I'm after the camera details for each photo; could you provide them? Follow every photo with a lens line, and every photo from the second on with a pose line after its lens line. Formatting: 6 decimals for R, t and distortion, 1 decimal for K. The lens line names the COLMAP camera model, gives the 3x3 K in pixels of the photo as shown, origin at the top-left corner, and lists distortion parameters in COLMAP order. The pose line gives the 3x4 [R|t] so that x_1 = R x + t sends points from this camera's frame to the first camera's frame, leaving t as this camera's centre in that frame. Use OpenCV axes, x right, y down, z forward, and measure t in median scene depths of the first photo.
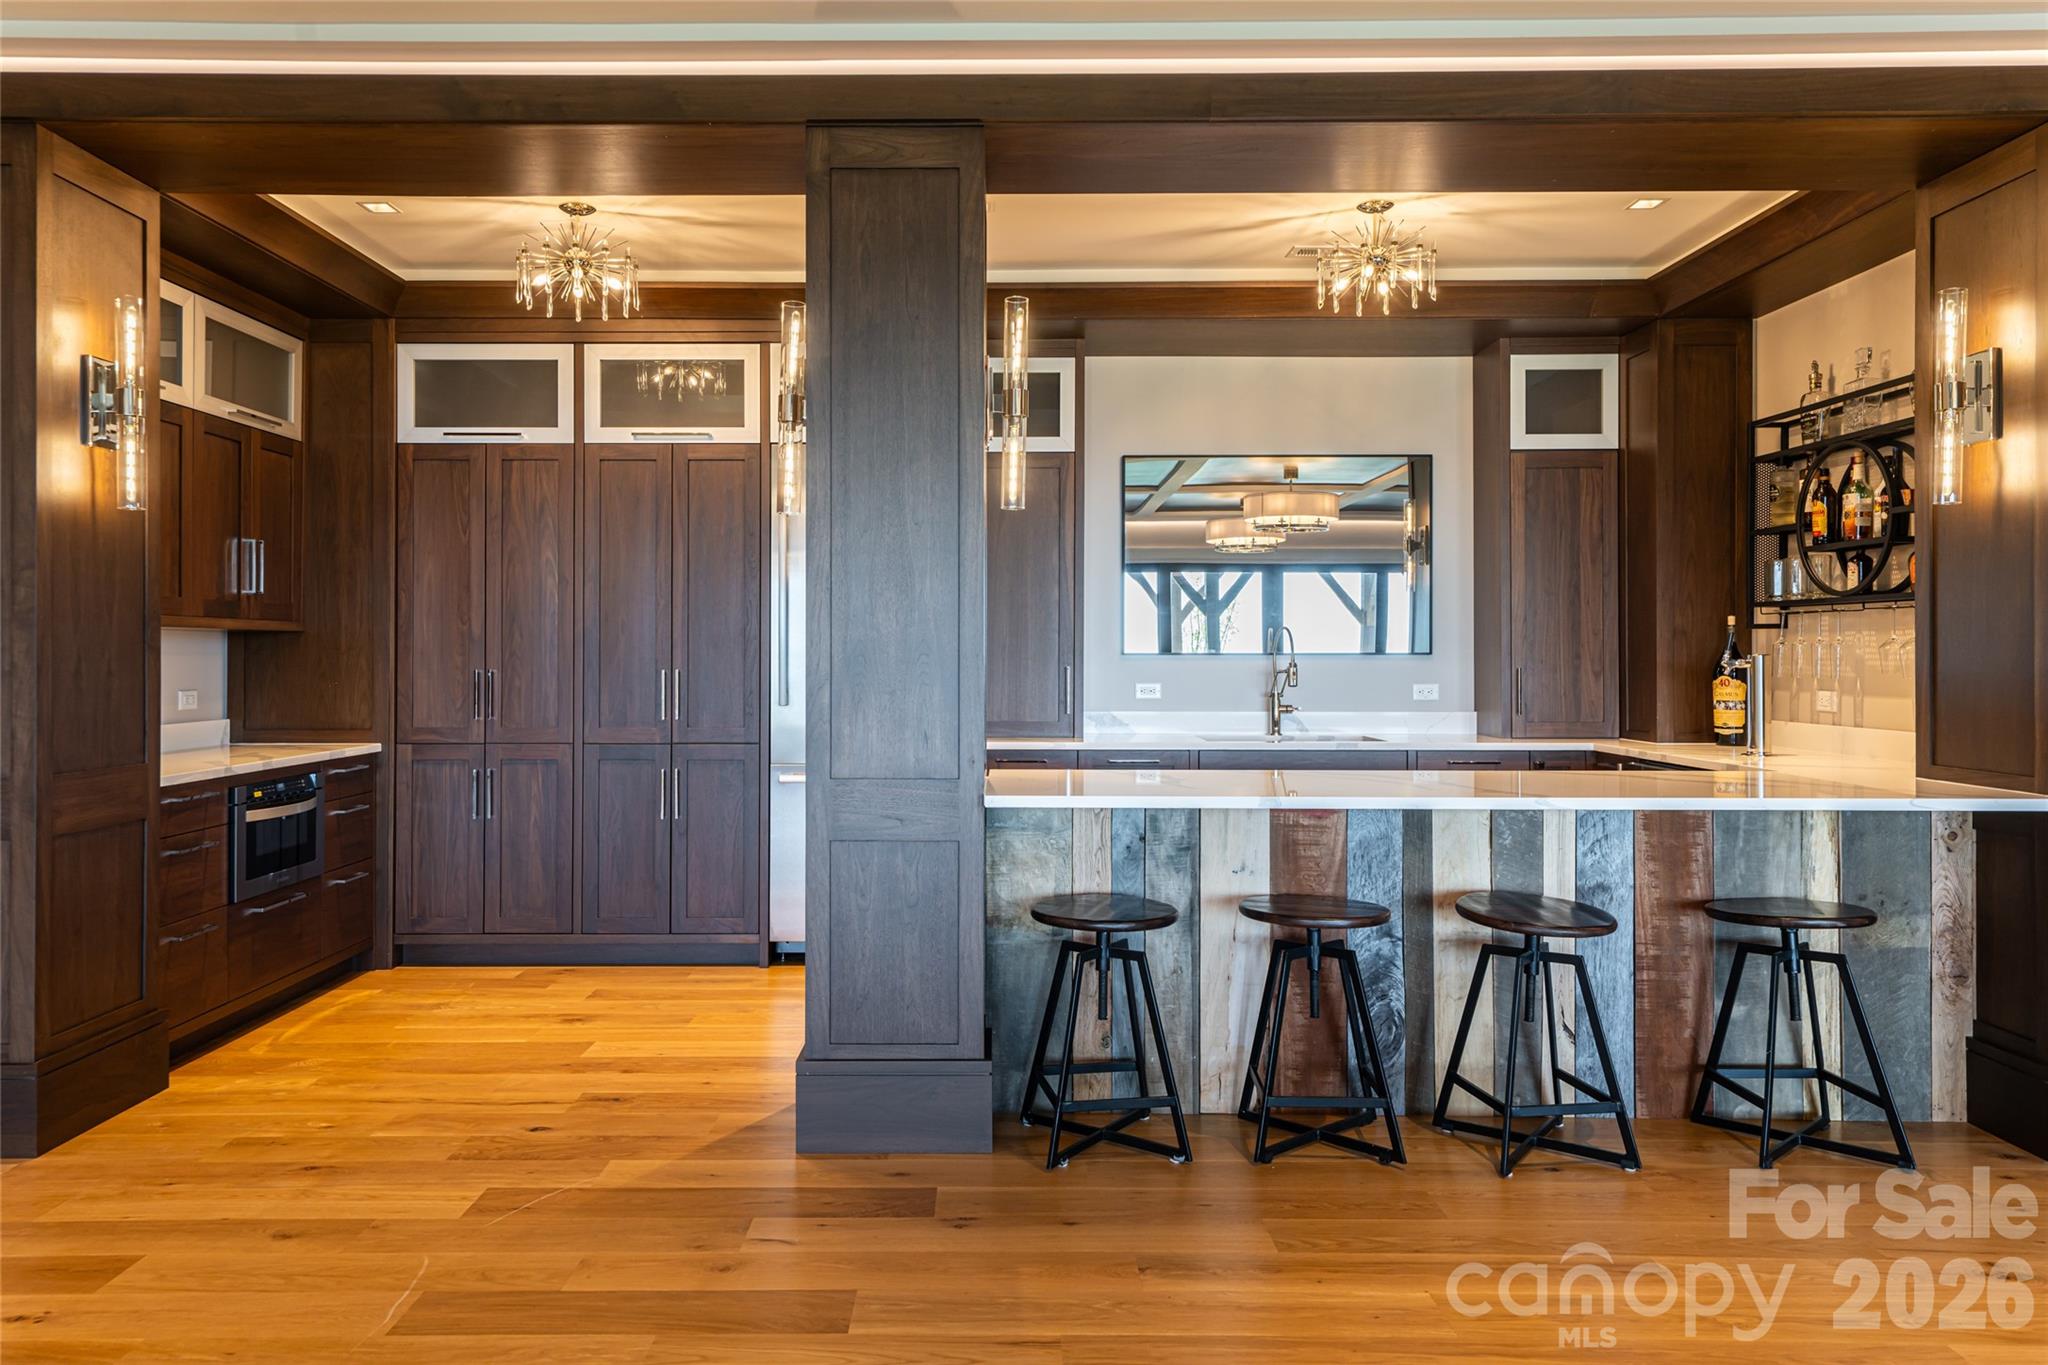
lens RADIAL K [[1358.7, 0, 1001.3], [0, 1358.7, 650.0], [0, 0, 1]] dist [0.011771, 0.004453]
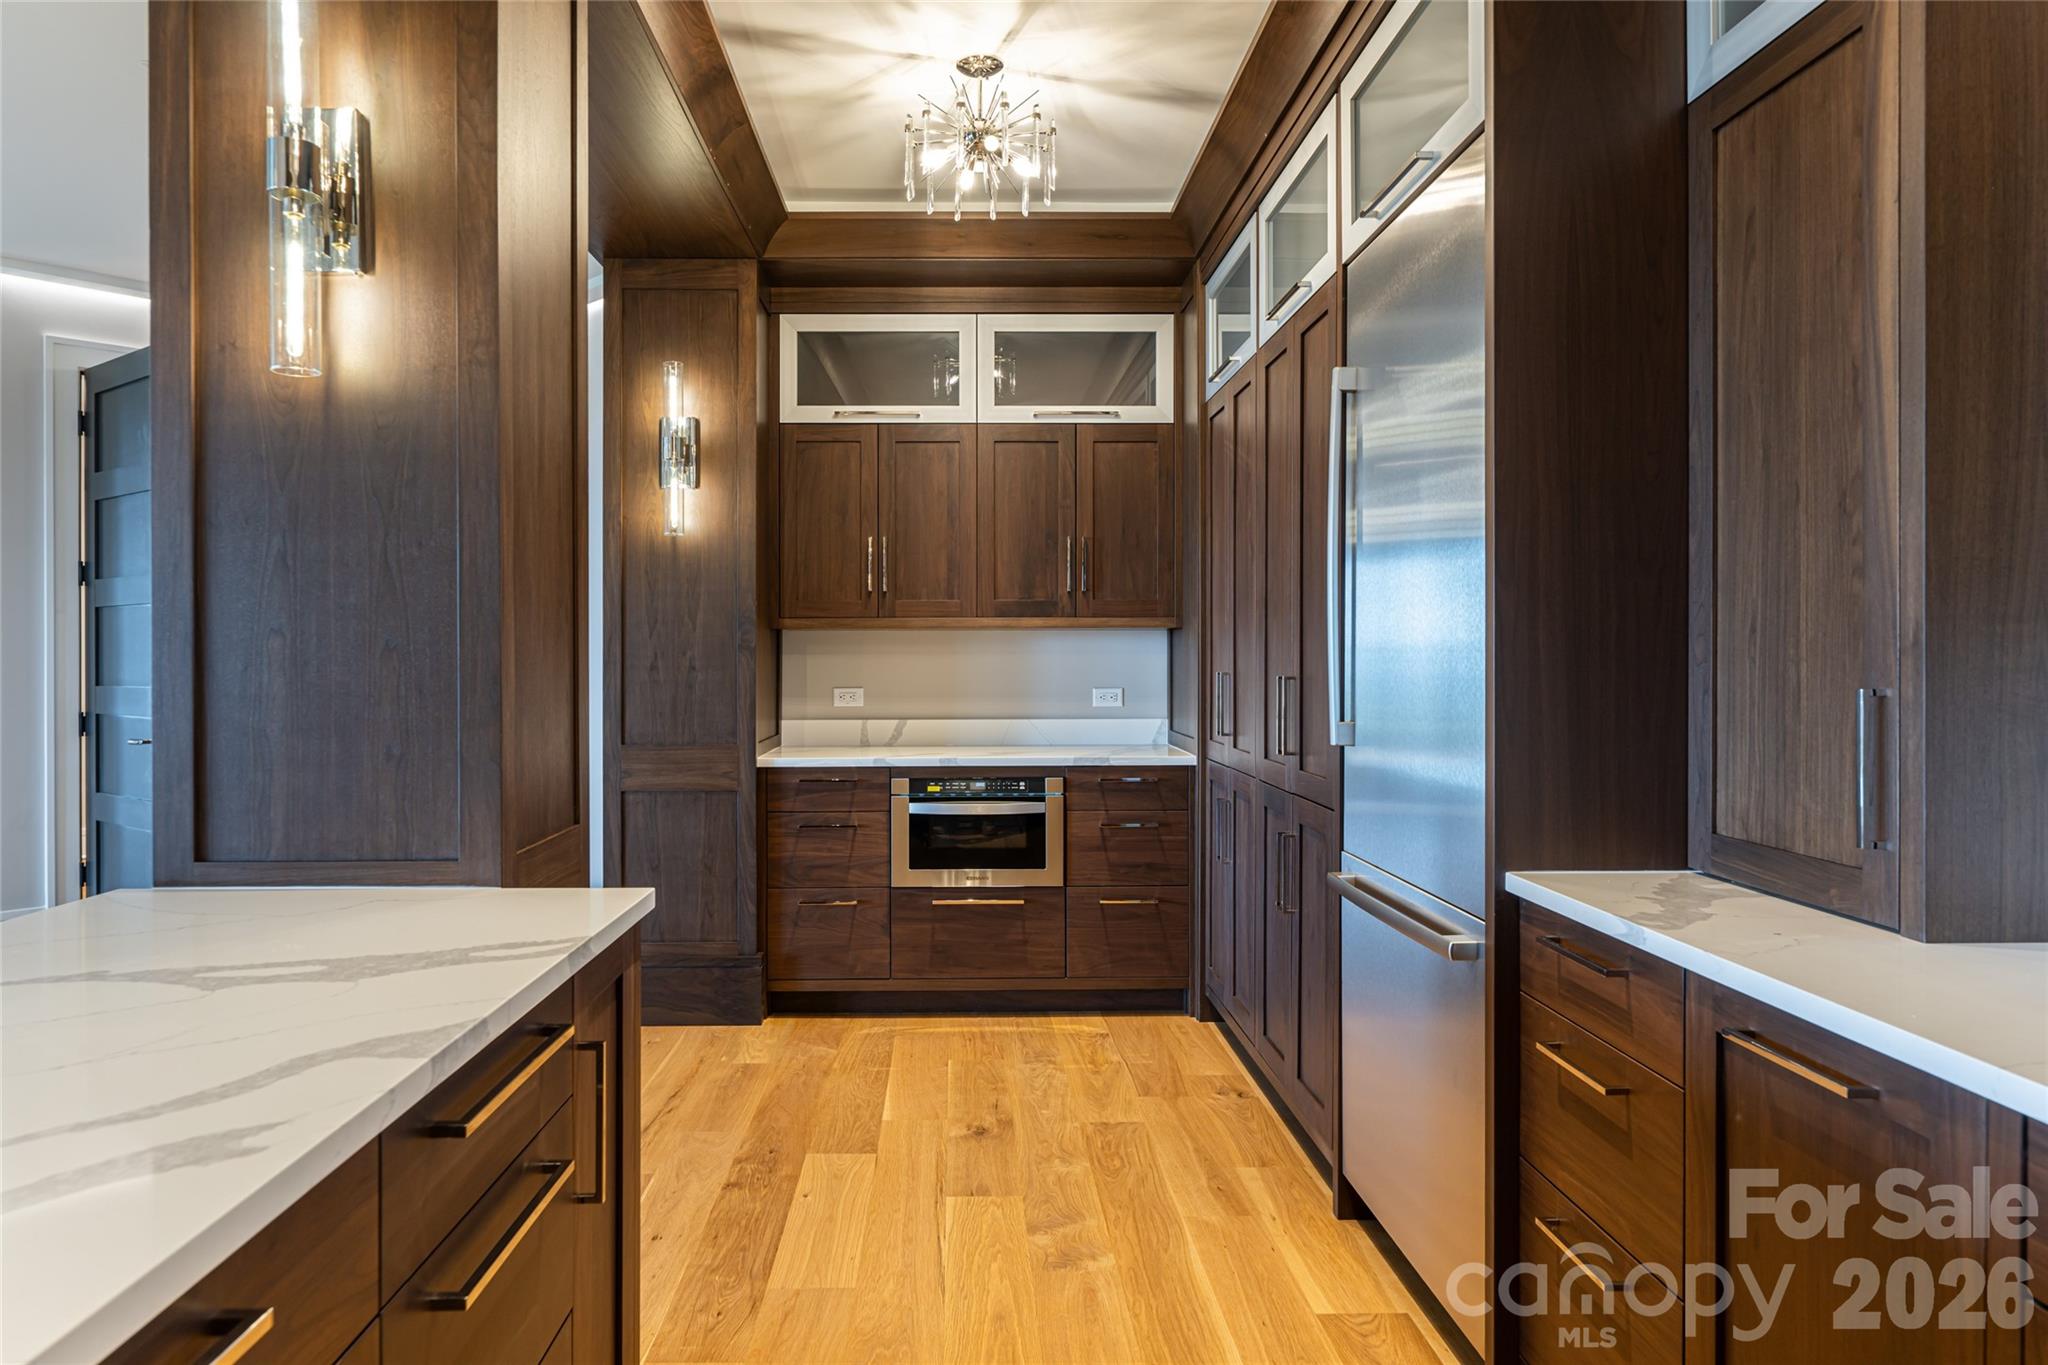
lens RADIAL K [[1218.1, 0, 1018.2], [0, 1218.1, 677.8], [0, 0, 1]] dist [-0.027417, -0.000089]
pose [[0.056835, 0.016201, -0.998252, 0.423701], [0.002521, 0.999863, 0.016370, 0.007661], [0.998380, -0.003447, 0.056787, 1.132670]]
